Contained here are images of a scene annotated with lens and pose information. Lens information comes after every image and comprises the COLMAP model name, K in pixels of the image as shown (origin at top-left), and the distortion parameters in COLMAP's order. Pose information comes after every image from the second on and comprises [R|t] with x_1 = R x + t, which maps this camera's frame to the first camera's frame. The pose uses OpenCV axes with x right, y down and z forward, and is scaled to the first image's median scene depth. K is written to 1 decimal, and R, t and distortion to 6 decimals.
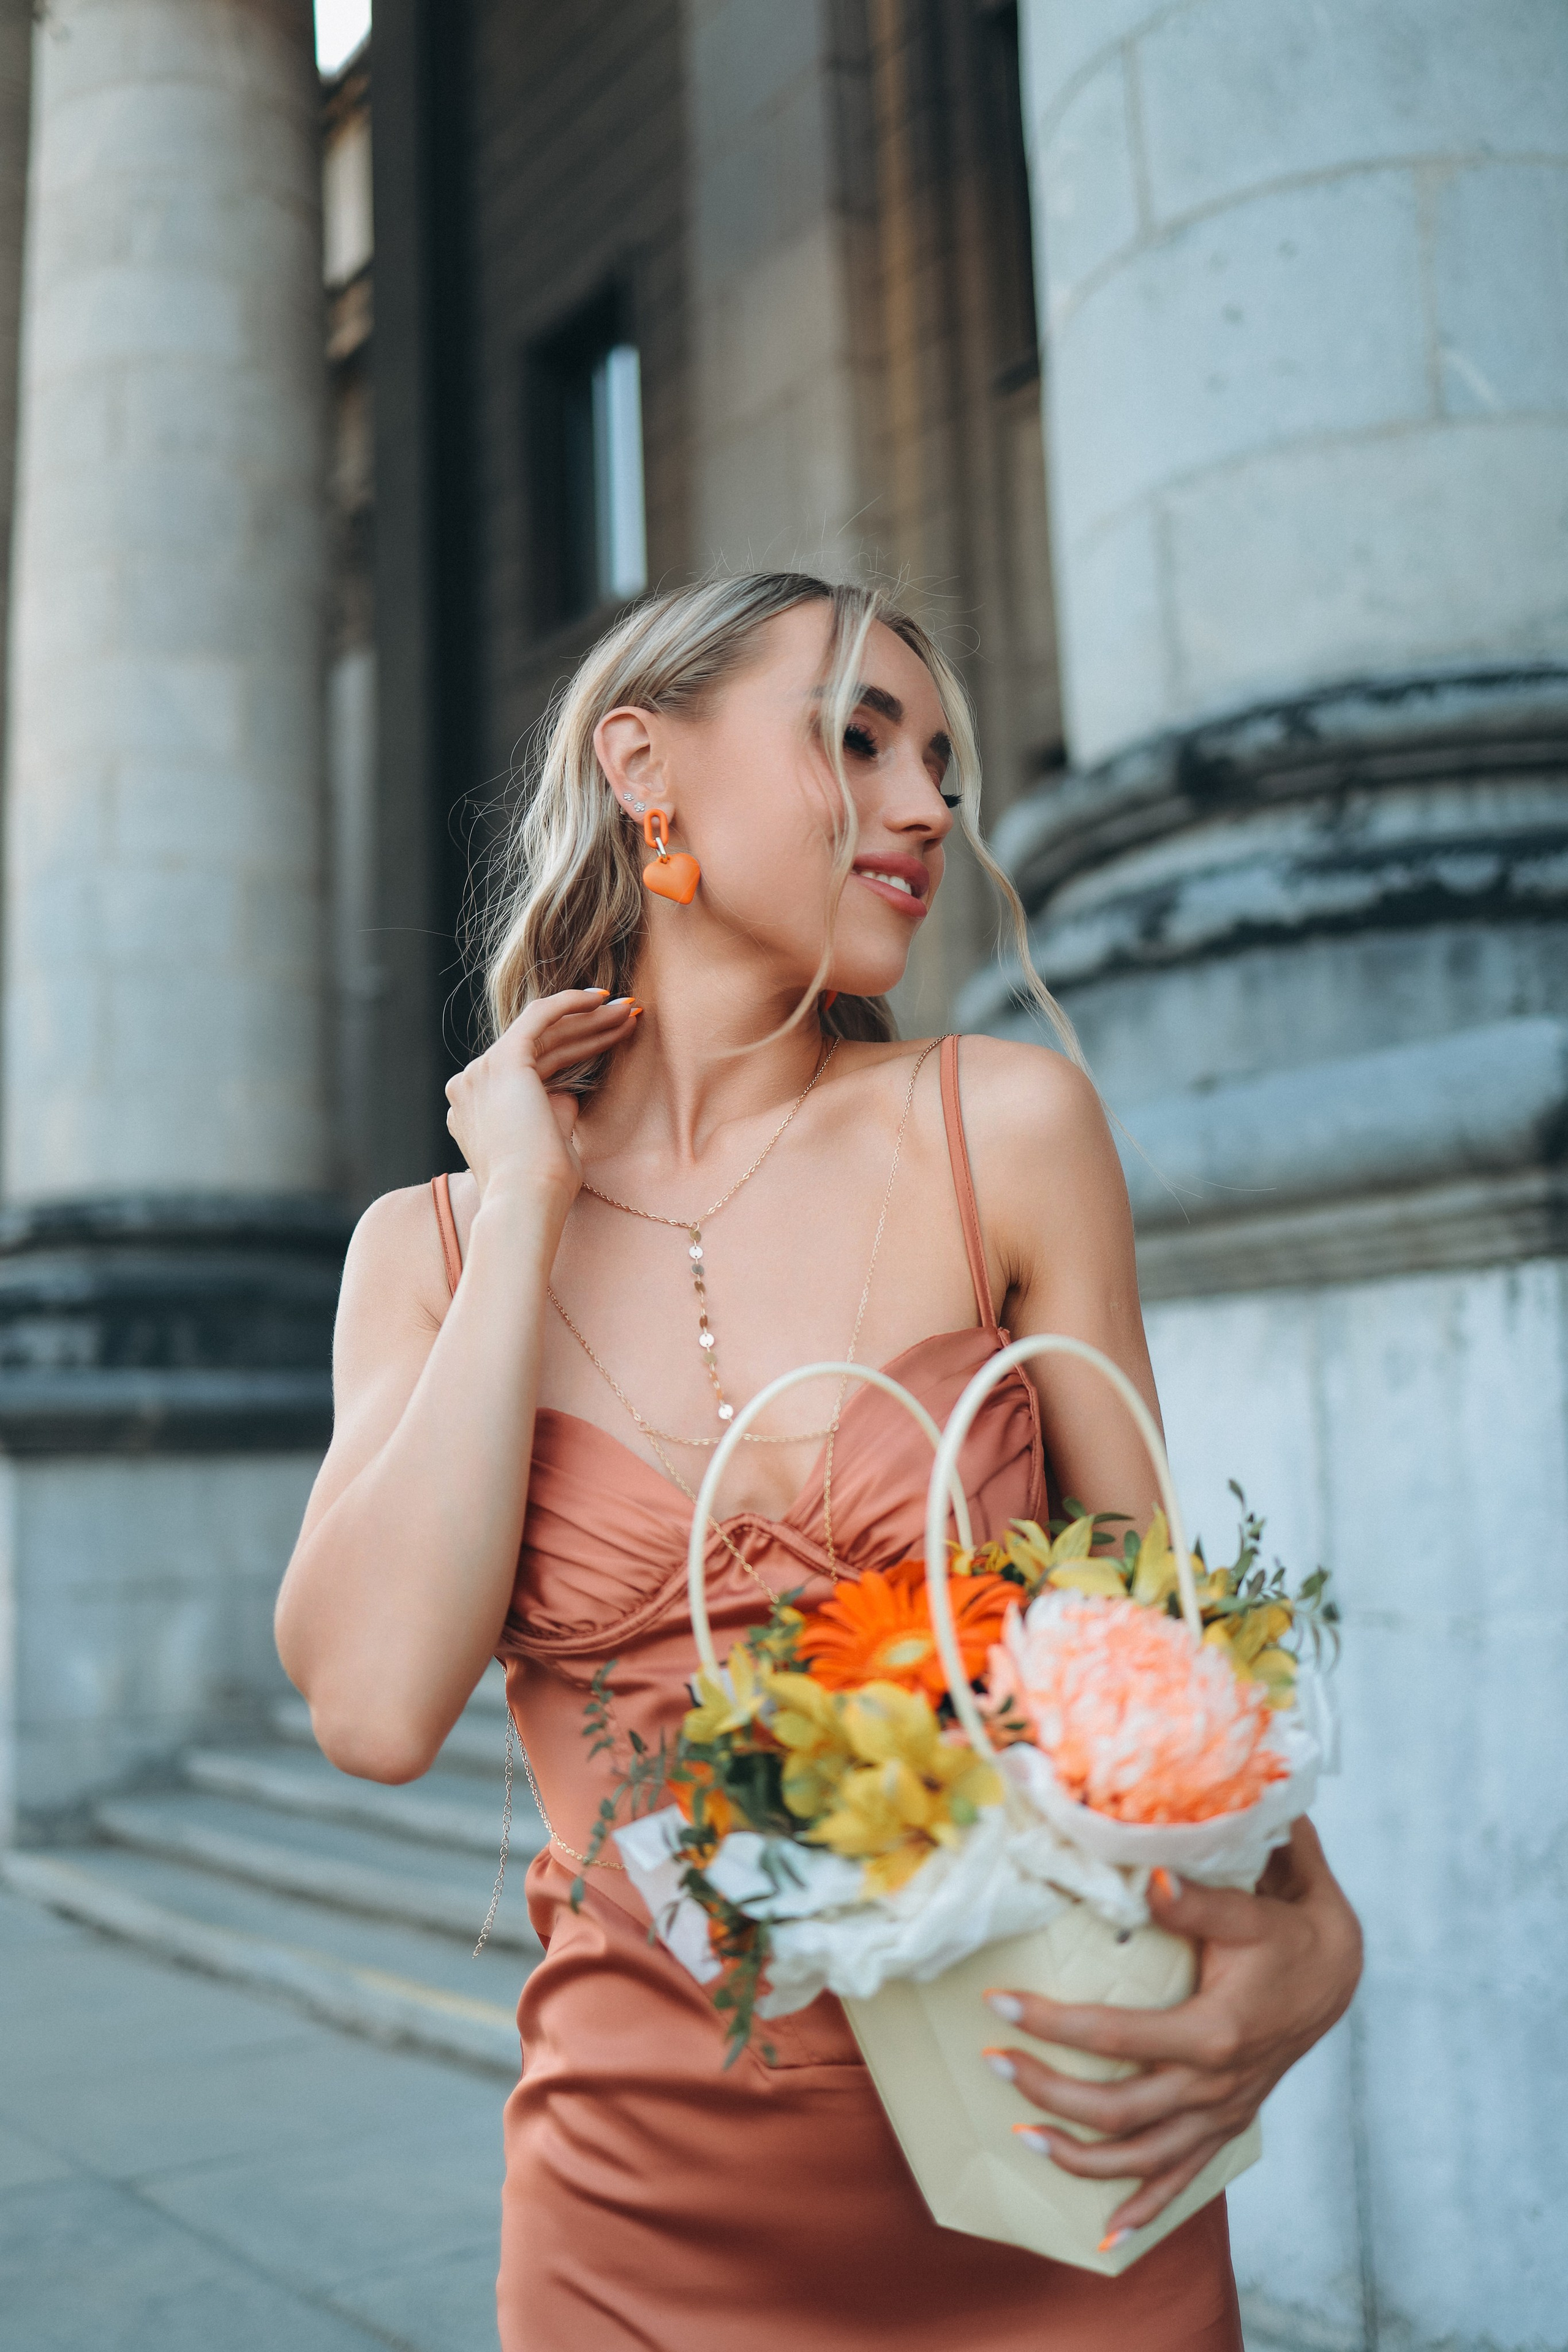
lens RADIAL K [[2363.7, 0, 792.7], [0, 2363.7, 1187.8], [0, 0, 1]] dist [-0.076764, 0.048592]
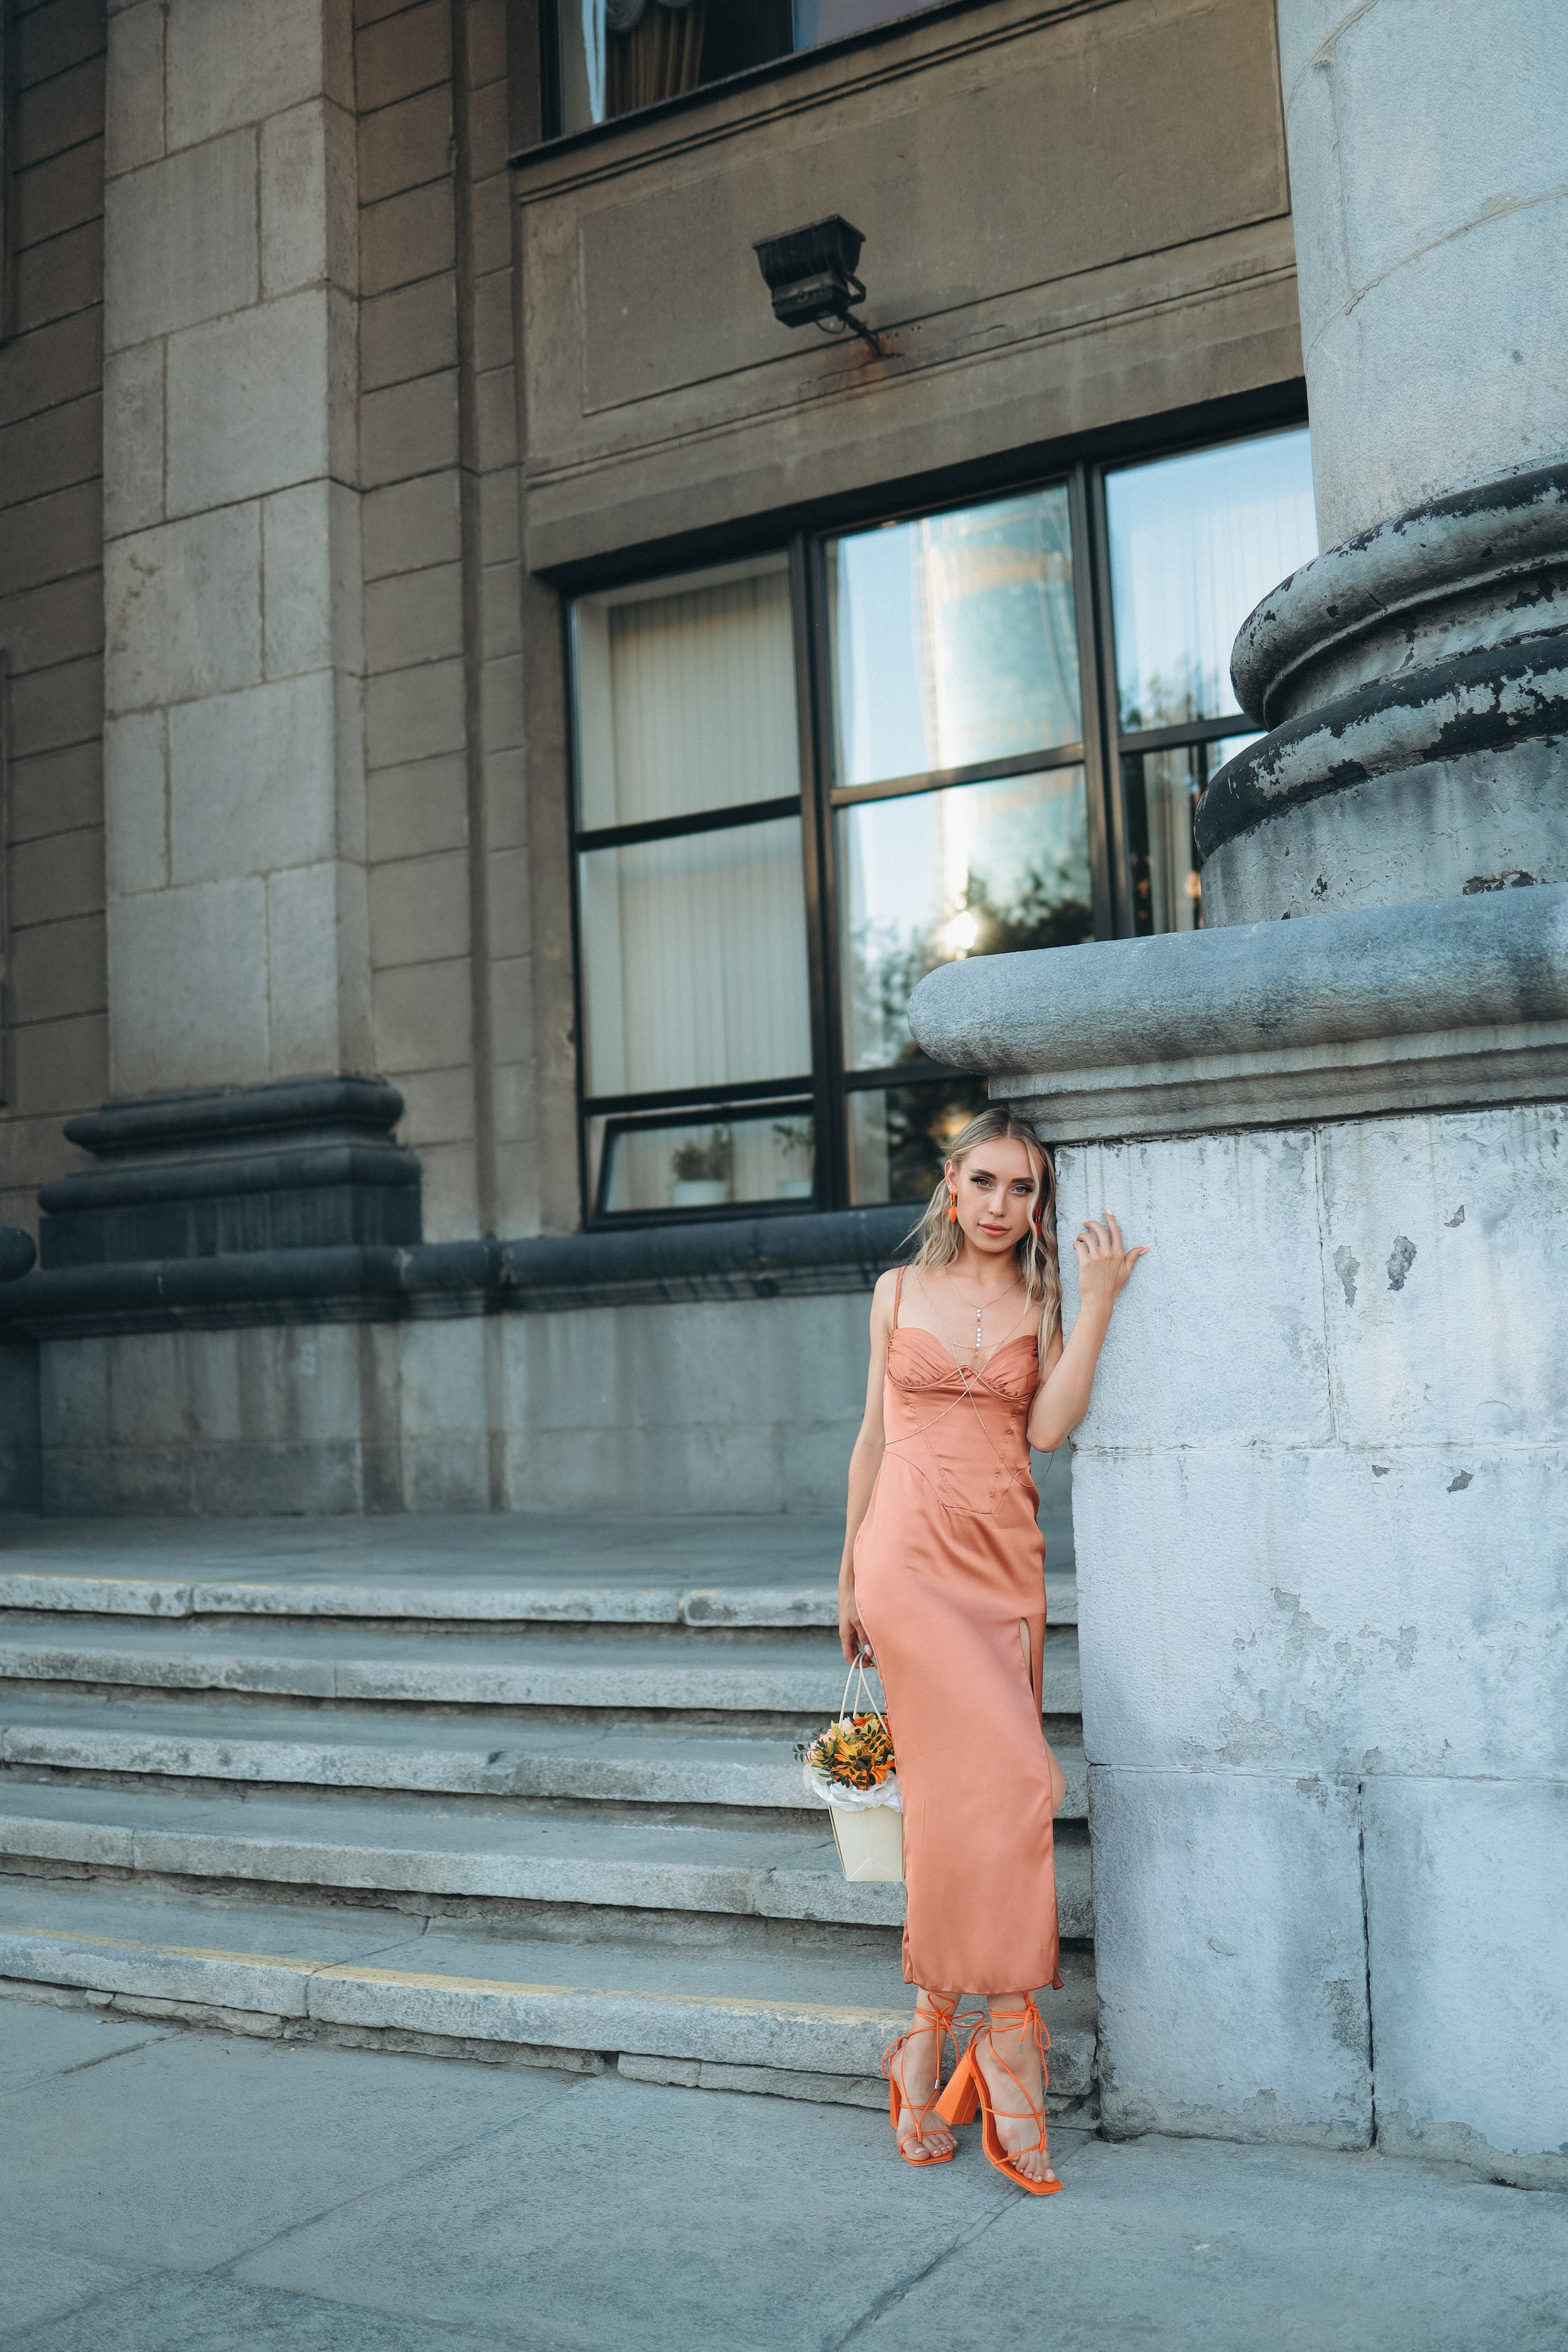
lens RADIAL K [[2344.9, 0, 801.3], [0, 2344.9, 1188.5], [0, 0, 1]] dist [-0.098606, 0.098710]
pose [[0.904880, 0.036553, 0.424093, -0.474226], [-0.051836, 0.998354, 0.024551, 0.077526], [-0.422498, -0.044199, 0.905286, 0.331760]]
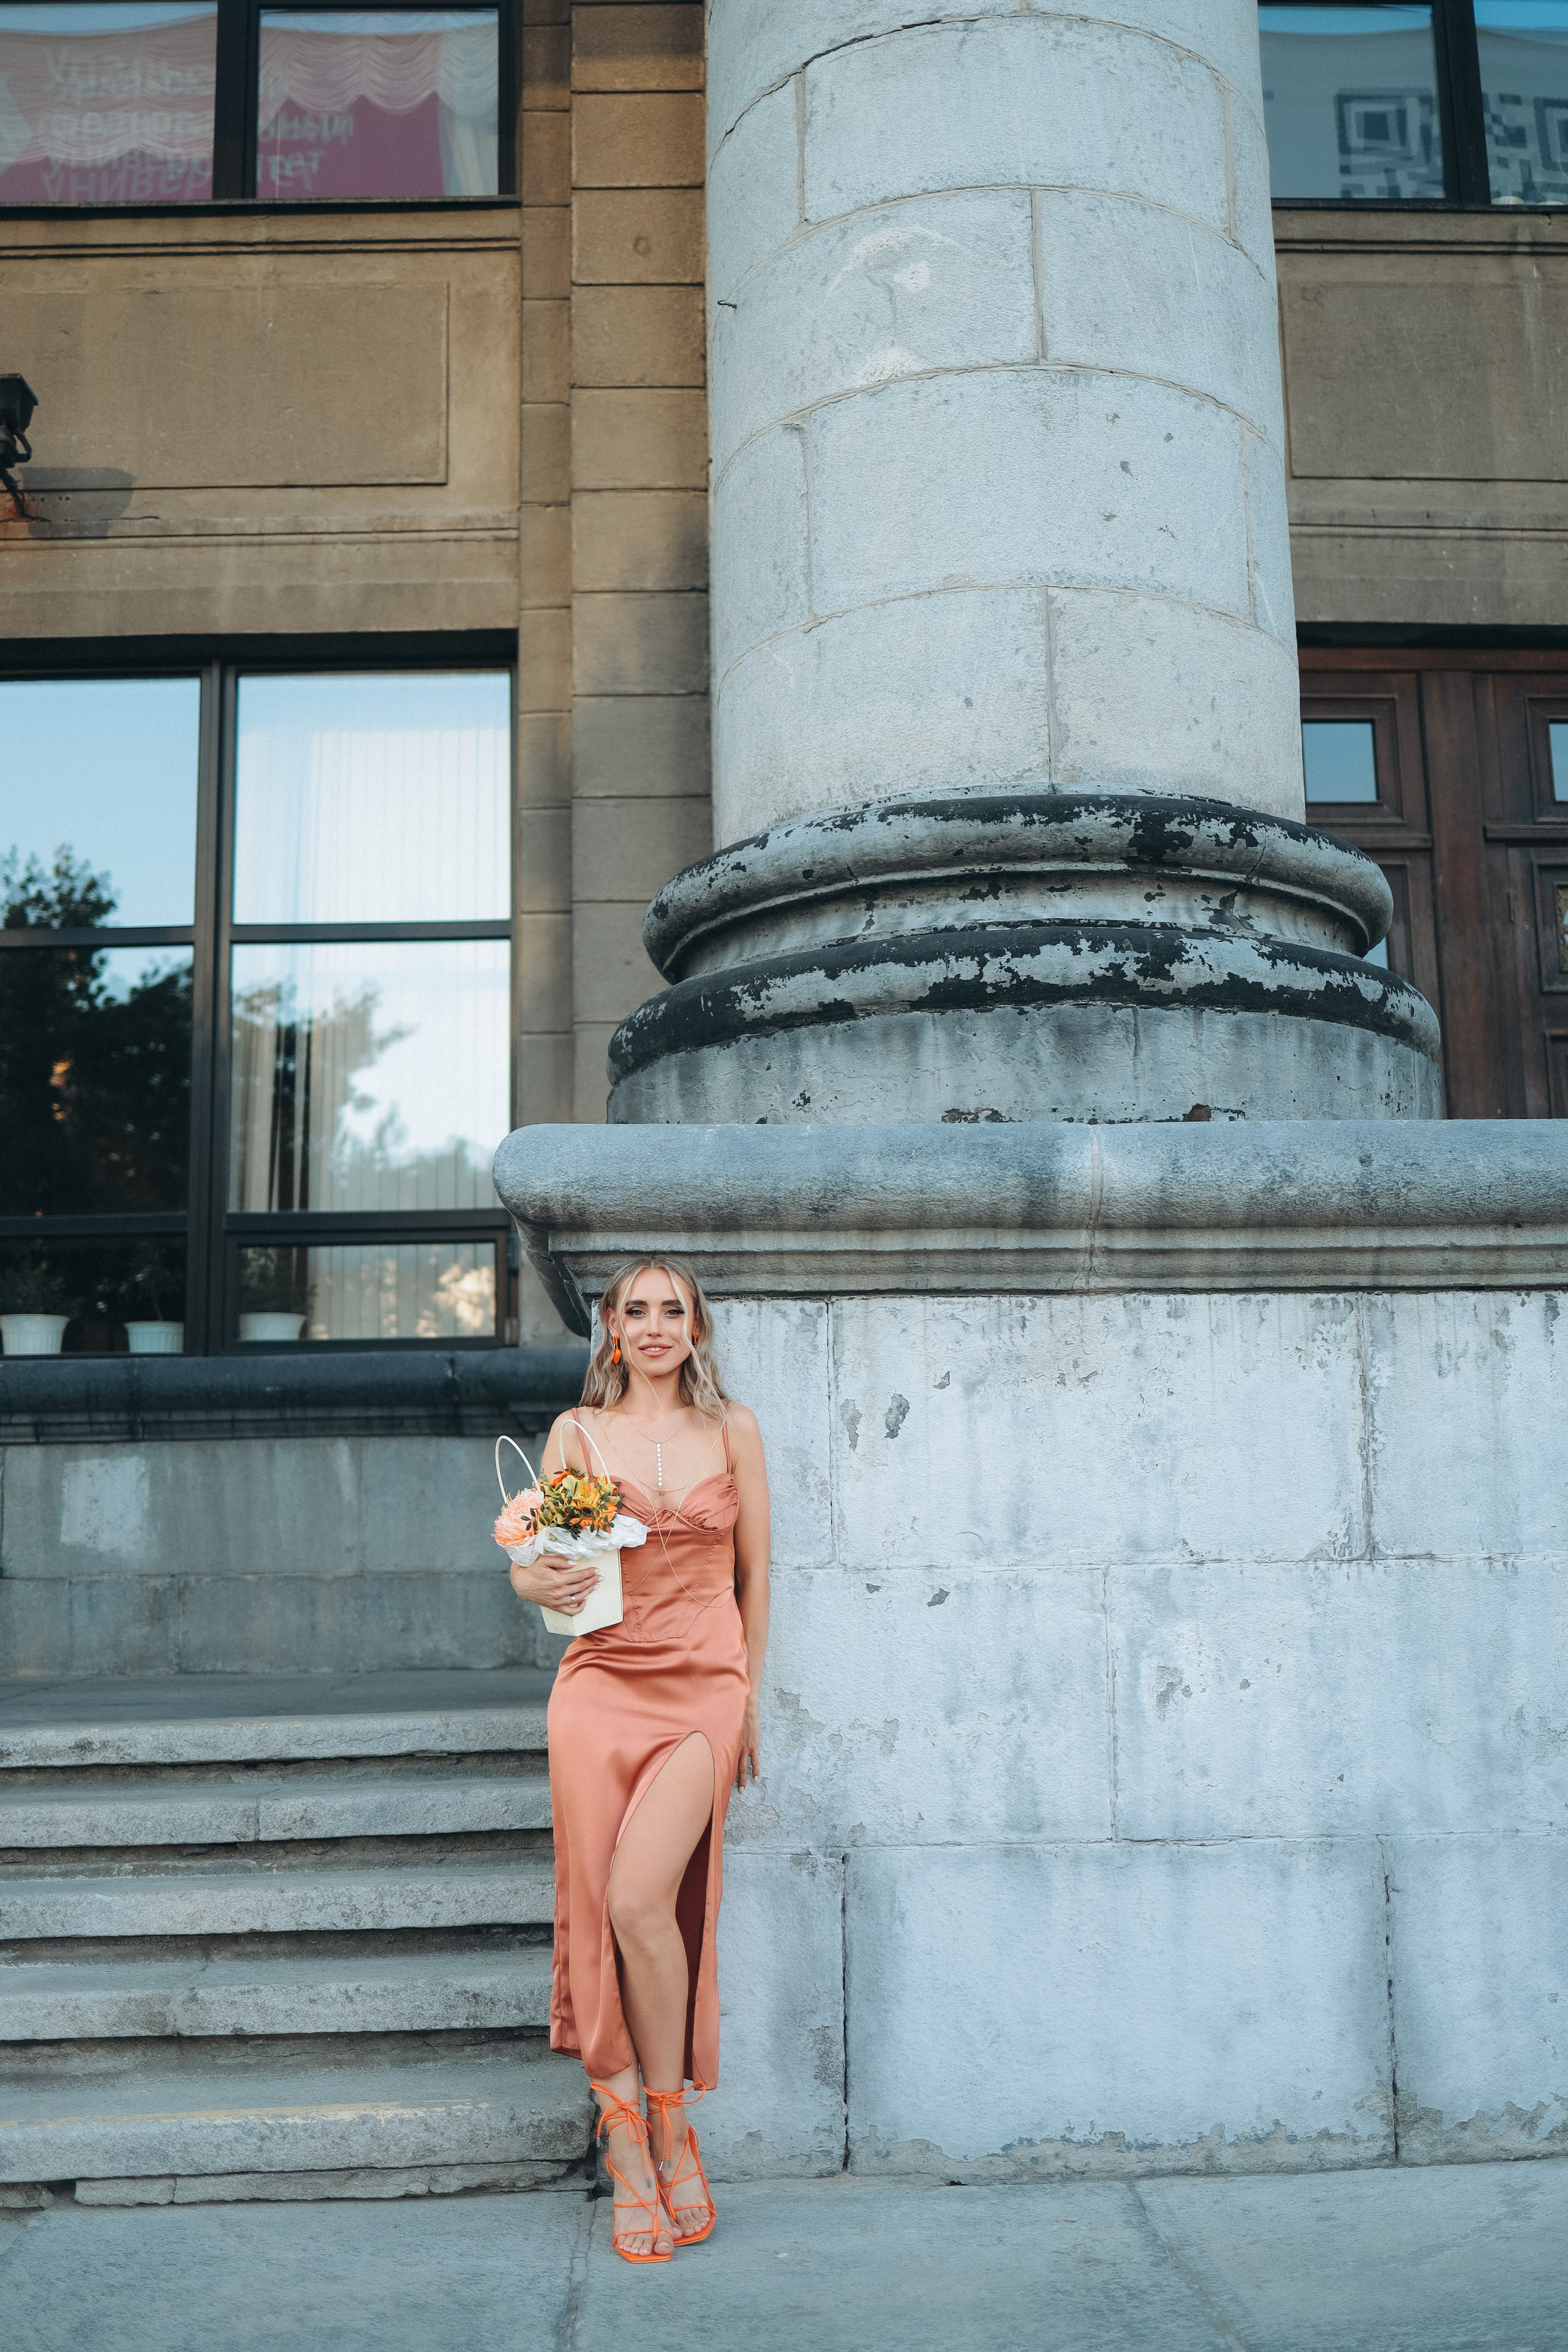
lens RADIAL K [[2323.0, 0, 827.0], [0, 2323.0, 1172.5], [0, 0, 1]] dist [-0.088081, 0.091943]
pose [[0.554703, 0.164099, 0.815706, -0.776059], [-0.117554, 0.985981, -0.118414, 0.131048], [-0.823703, -0.030205, 0.566217, 0.449579]]
